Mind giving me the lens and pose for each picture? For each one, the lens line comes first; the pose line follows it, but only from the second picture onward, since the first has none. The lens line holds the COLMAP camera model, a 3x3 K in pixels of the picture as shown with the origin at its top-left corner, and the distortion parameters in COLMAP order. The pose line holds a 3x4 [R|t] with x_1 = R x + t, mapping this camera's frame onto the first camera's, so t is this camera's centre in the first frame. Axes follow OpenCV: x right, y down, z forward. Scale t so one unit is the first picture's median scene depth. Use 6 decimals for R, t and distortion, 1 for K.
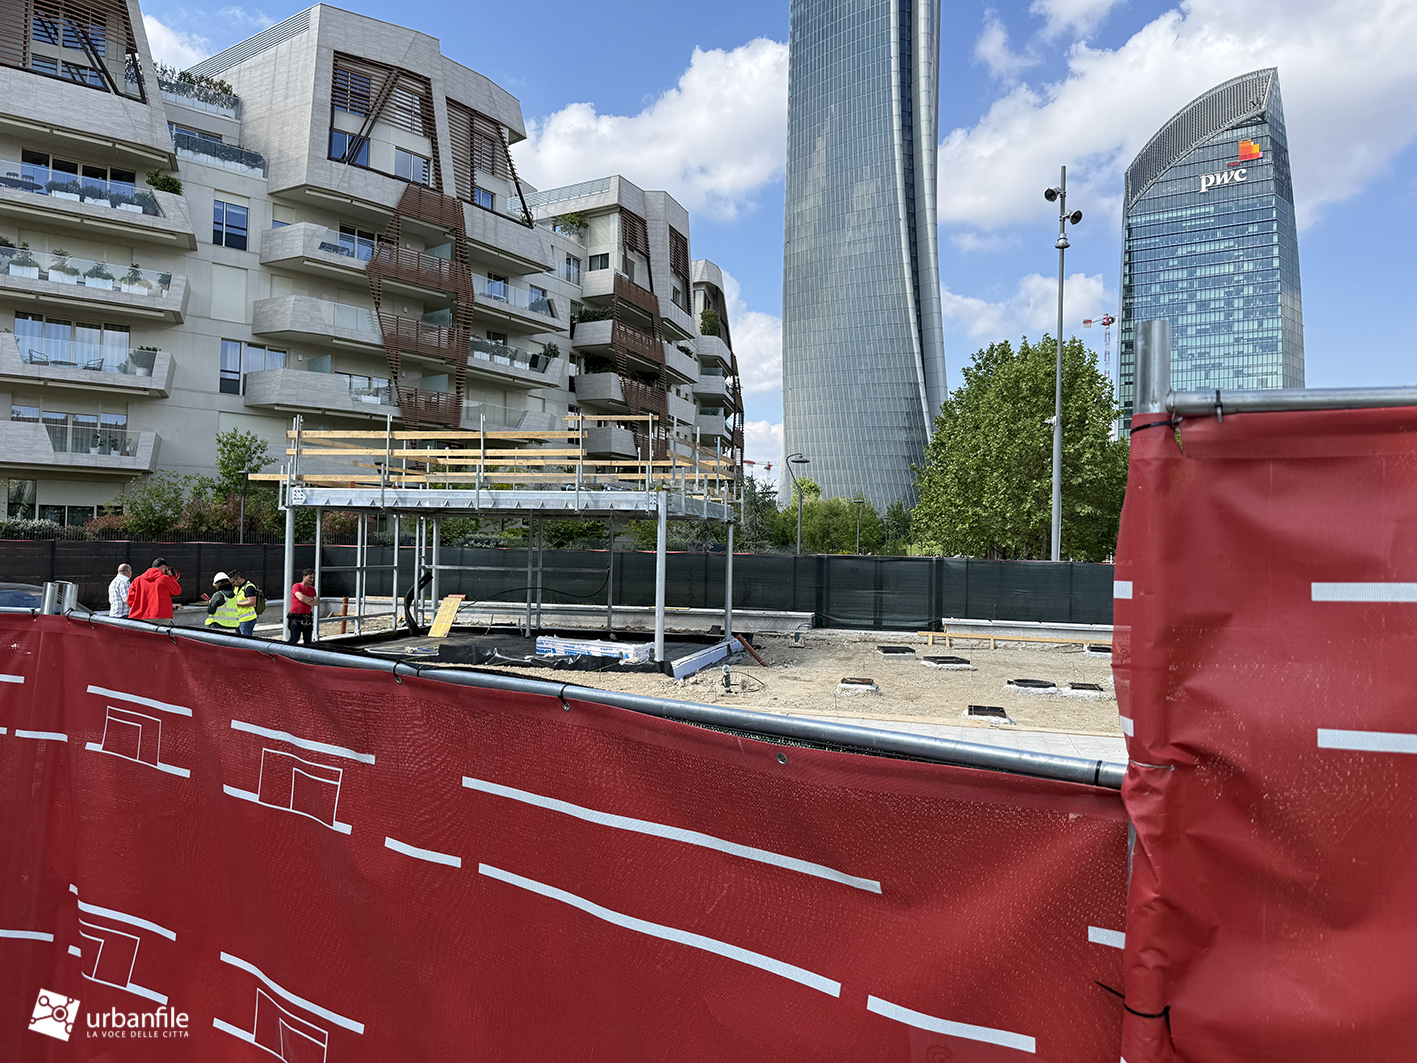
lens RADIAL K [[995.5, 0, 716.8], [0, 995.5, 526.1], [0, 0, 1]] dist [0.076700, -0.091525]
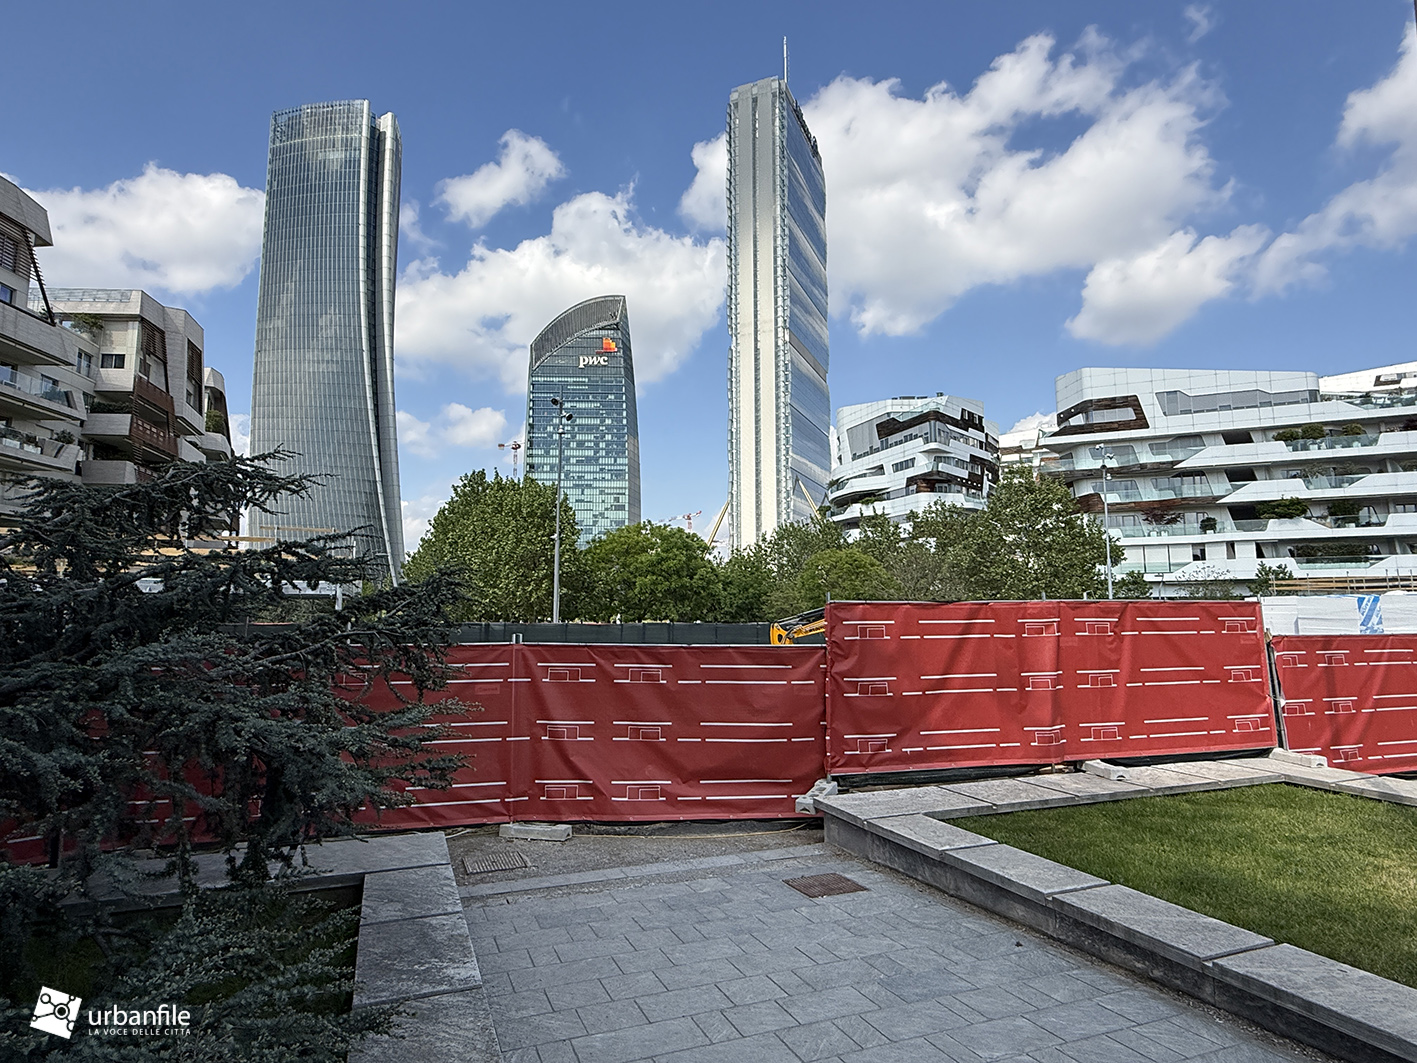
lens RADIAL K [[792.2, 0, 701.7], [0, 792.2, 524.1], [0, 0, 1]] dist [0.002326, 0.004004]
pose [[0.819418, 0.048405, 0.571149, -0.081566], [0.003899, 0.995934, -0.090000, -0.002741], [-0.573184, 0.075974, 0.815897, -0.077460]]
